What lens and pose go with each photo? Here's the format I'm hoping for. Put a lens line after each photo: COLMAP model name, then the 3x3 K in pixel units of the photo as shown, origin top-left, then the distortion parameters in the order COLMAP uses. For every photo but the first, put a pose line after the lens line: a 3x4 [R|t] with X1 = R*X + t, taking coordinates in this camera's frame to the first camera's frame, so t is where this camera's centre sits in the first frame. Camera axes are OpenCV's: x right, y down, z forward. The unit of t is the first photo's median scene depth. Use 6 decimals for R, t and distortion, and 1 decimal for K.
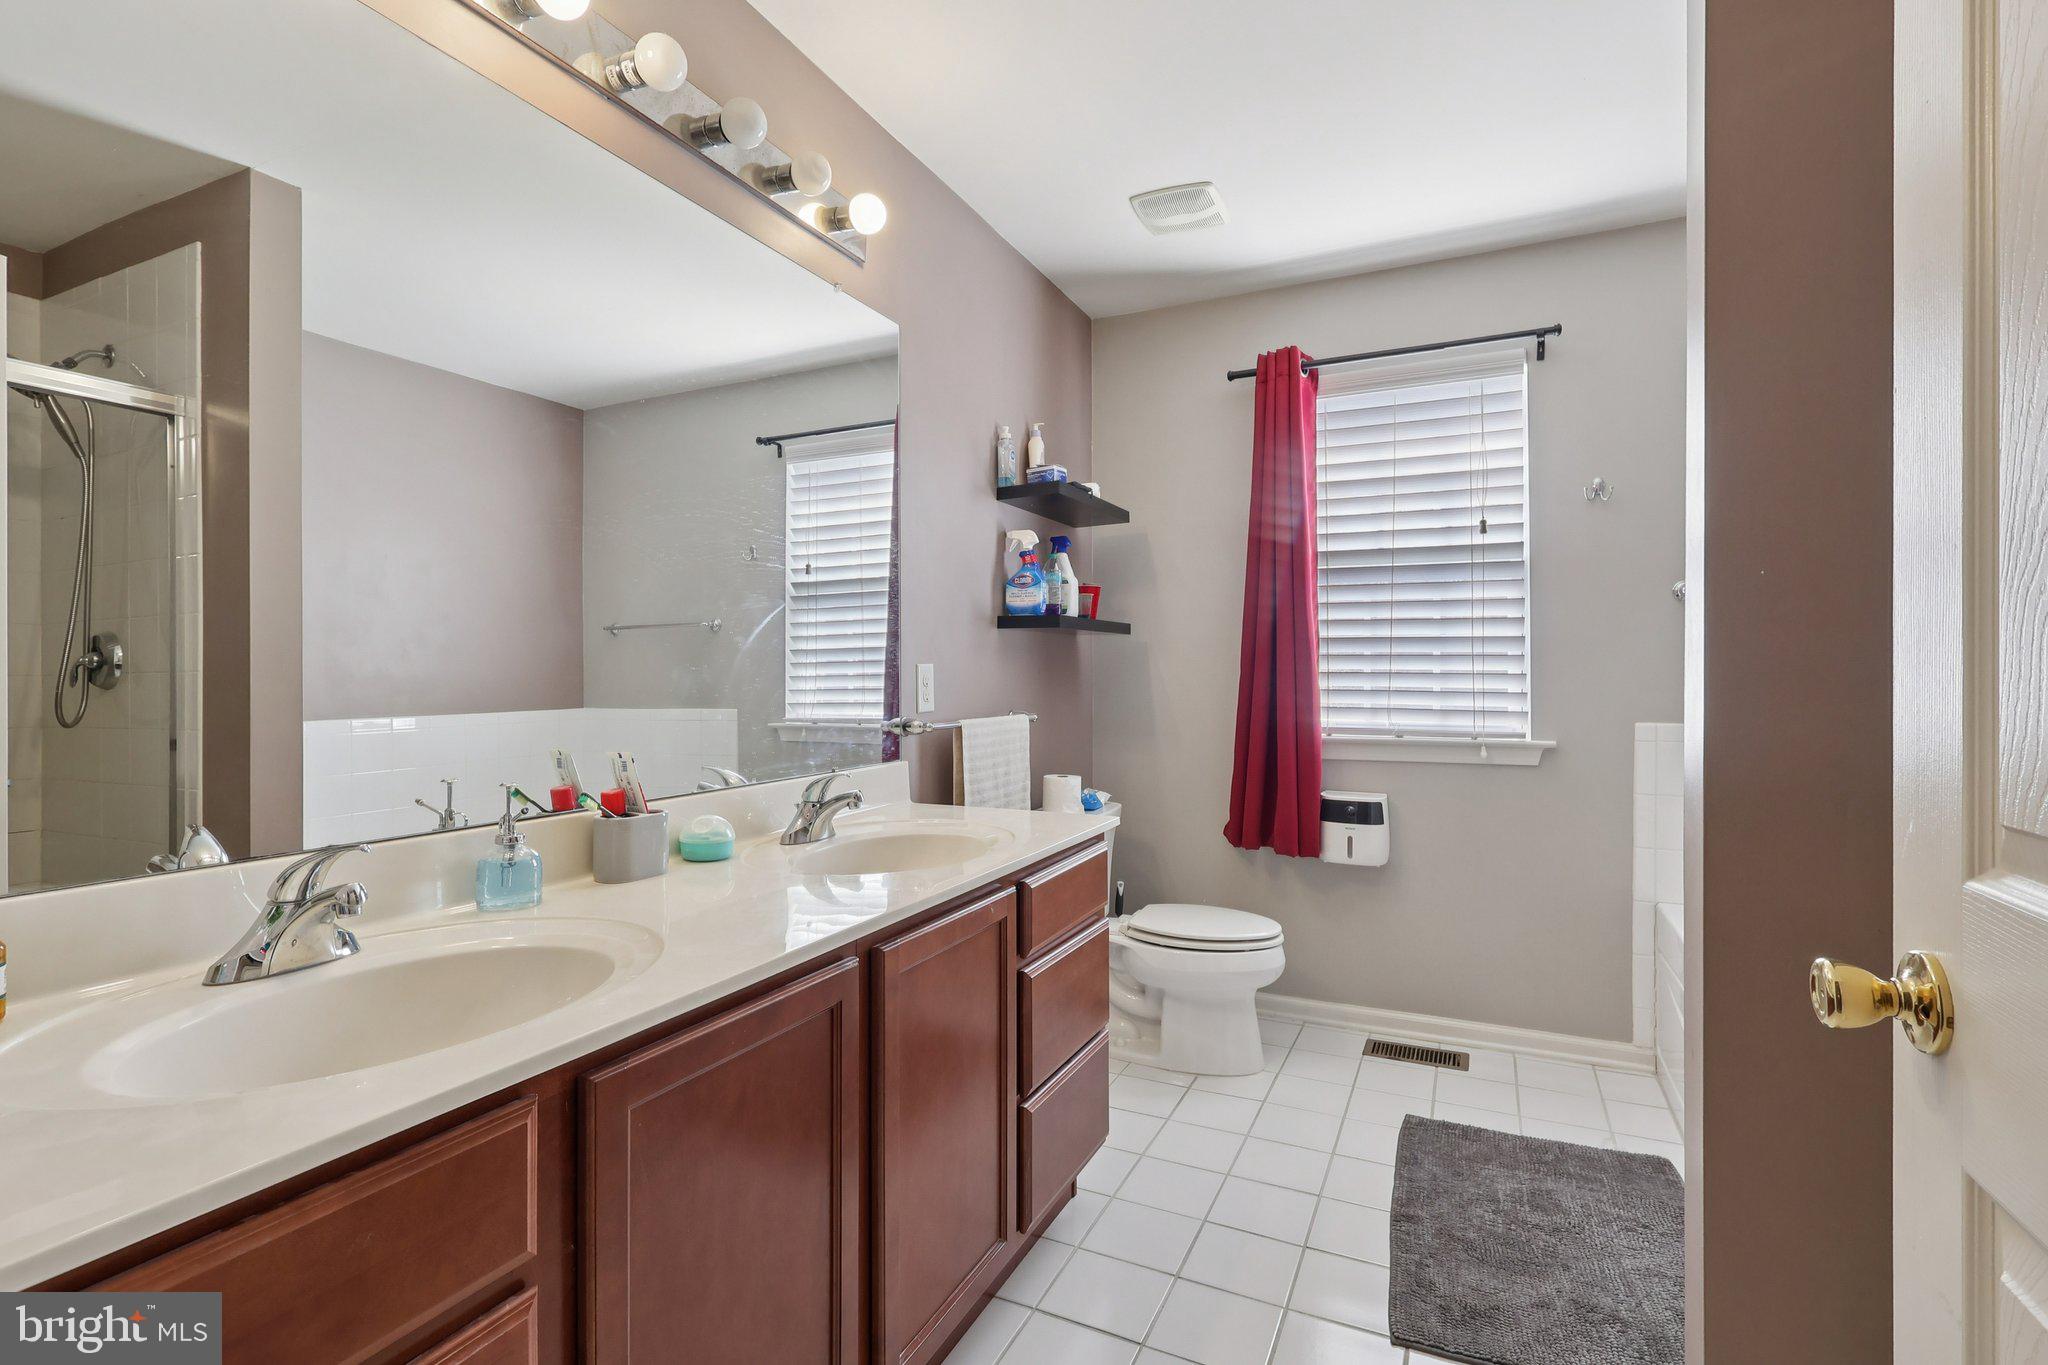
lens RADIAL K [[937.2, 0, 1022.2], [0, 937.2, 674.9], [0, 0, 1]] dist [-0.009204, -0.000998]
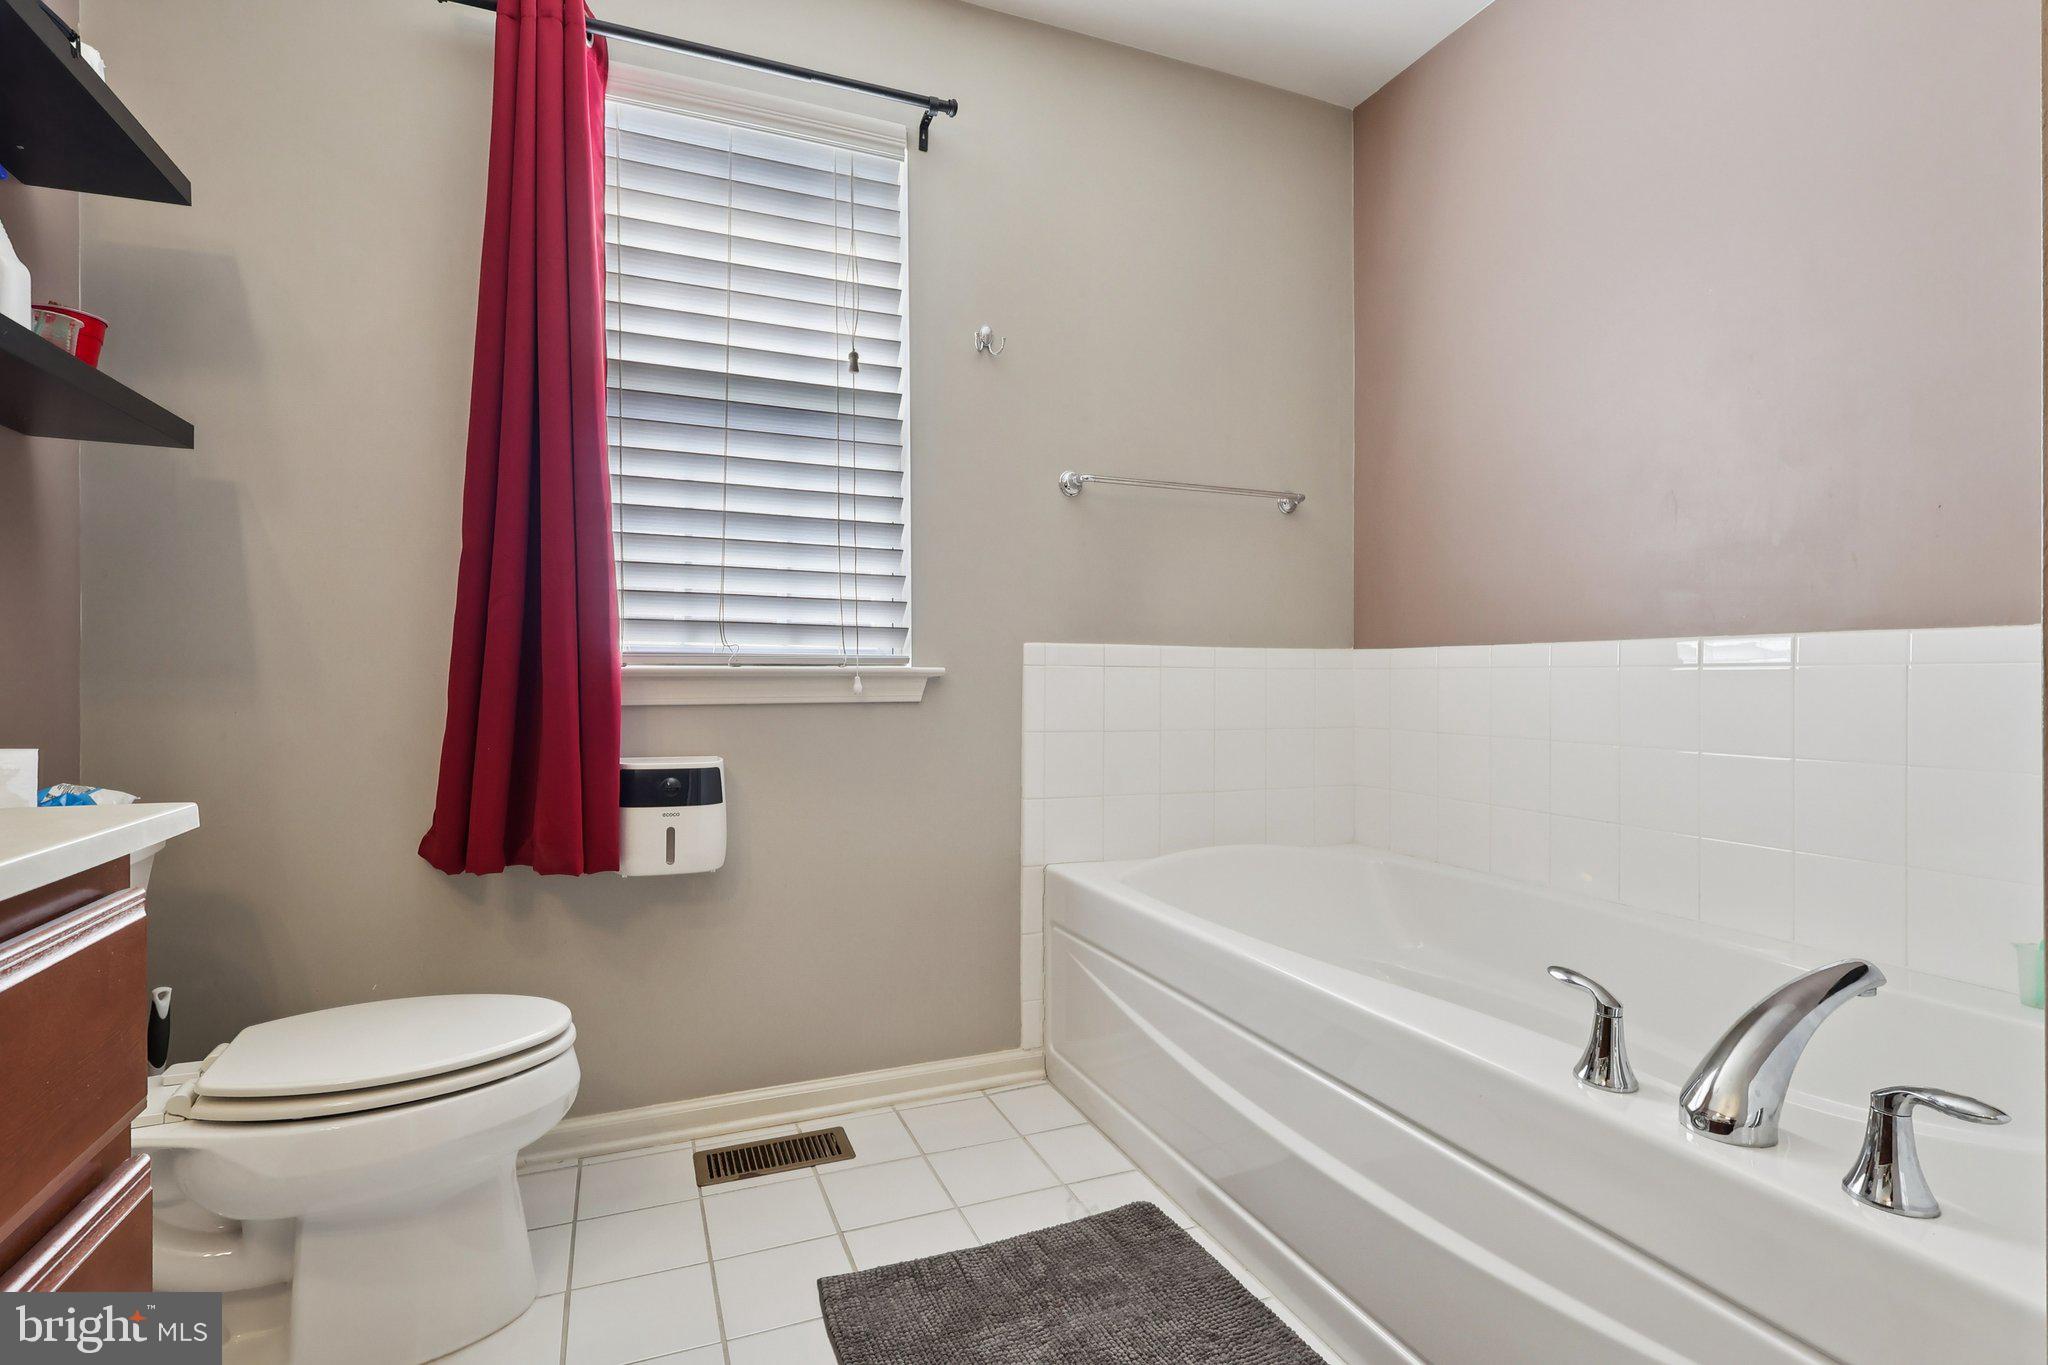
lens RADIAL K [[1007.7, 0, 1046.2], [0, 1007.7, 674.4], [0, 0, 1]] dist [0.000685, 0.002745]
pose [[0.670083, 0.001644, 0.742284, 0.030972], [-0.001388, 0.999999, -0.000962, 0.075058], [-0.742285, -0.000386, 0.670085, 0.391084]]
